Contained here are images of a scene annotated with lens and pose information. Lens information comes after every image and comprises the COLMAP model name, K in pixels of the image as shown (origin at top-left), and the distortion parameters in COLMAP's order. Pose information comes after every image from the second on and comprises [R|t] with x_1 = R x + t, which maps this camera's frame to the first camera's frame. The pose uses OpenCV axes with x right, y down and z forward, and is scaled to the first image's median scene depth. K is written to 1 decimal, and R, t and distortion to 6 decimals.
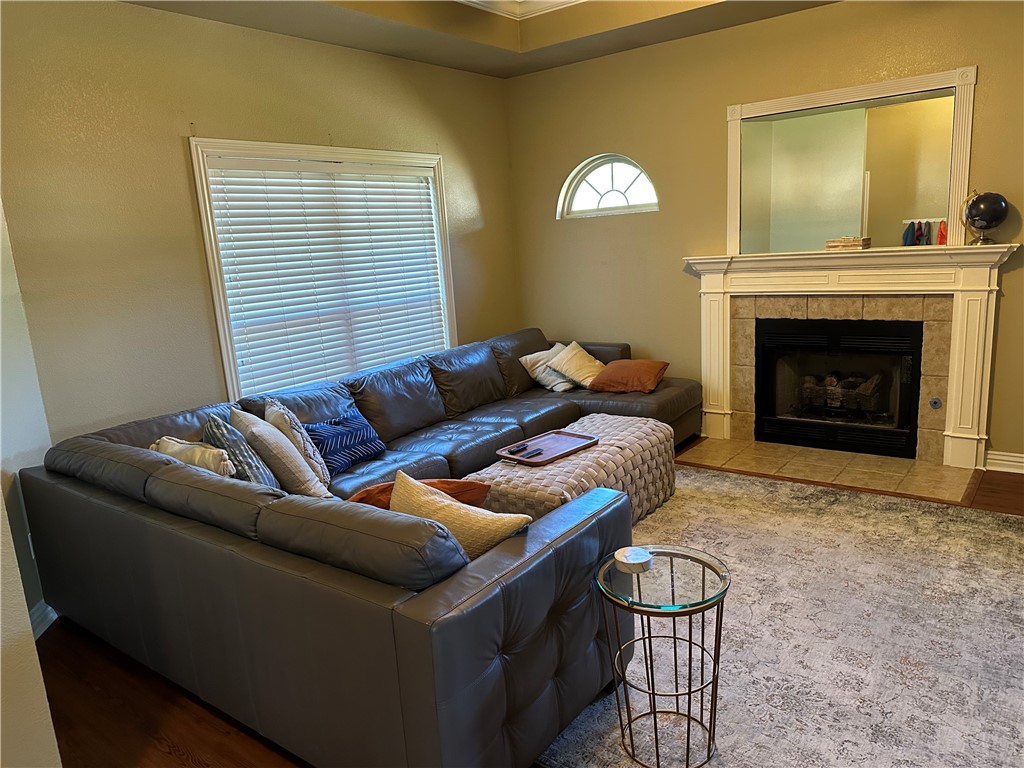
lens RADIAL K [[708.6, 0, 515.3], [0, 708.6, 385.9], [0, 0, 1]] dist [0.062038, -0.087741]
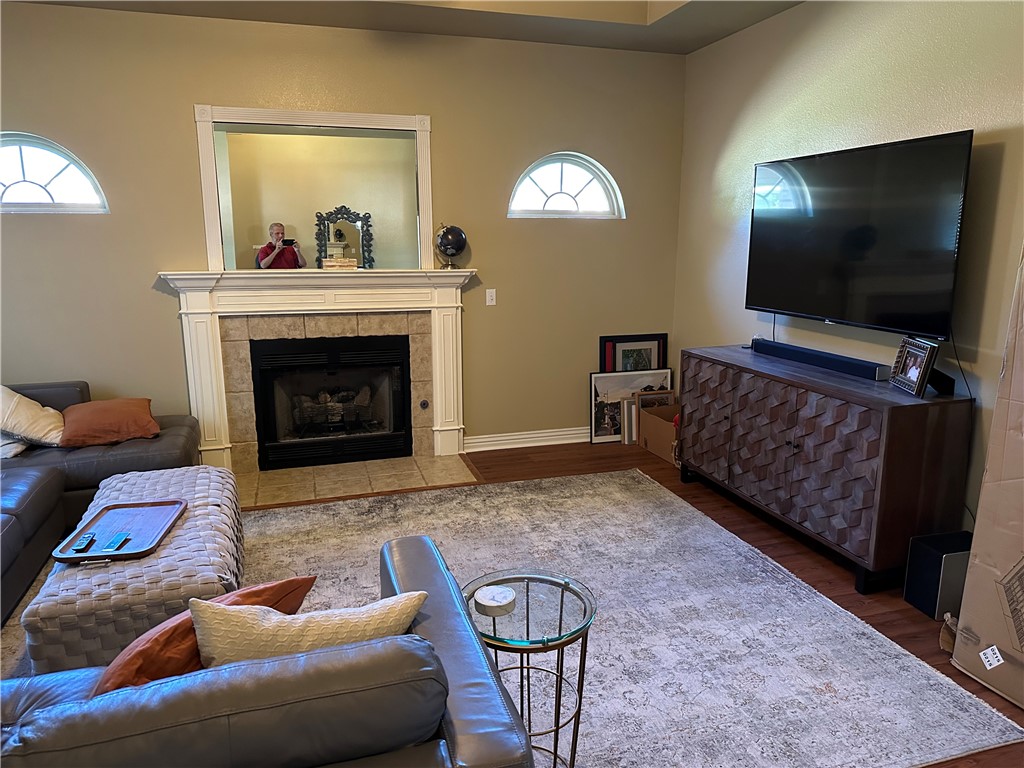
lens RADIAL K [[708.6, 0, 515.3], [0, 708.6, 385.9], [0, 0, 1]] dist [0.062038, -0.087741]
pose [[0.567497, -0.103064, 0.816899, -0.260672], [0.128891, 0.991023, 0.035492, -0.027082], [-0.813224, 0.085149, 0.575687, 0.213383]]
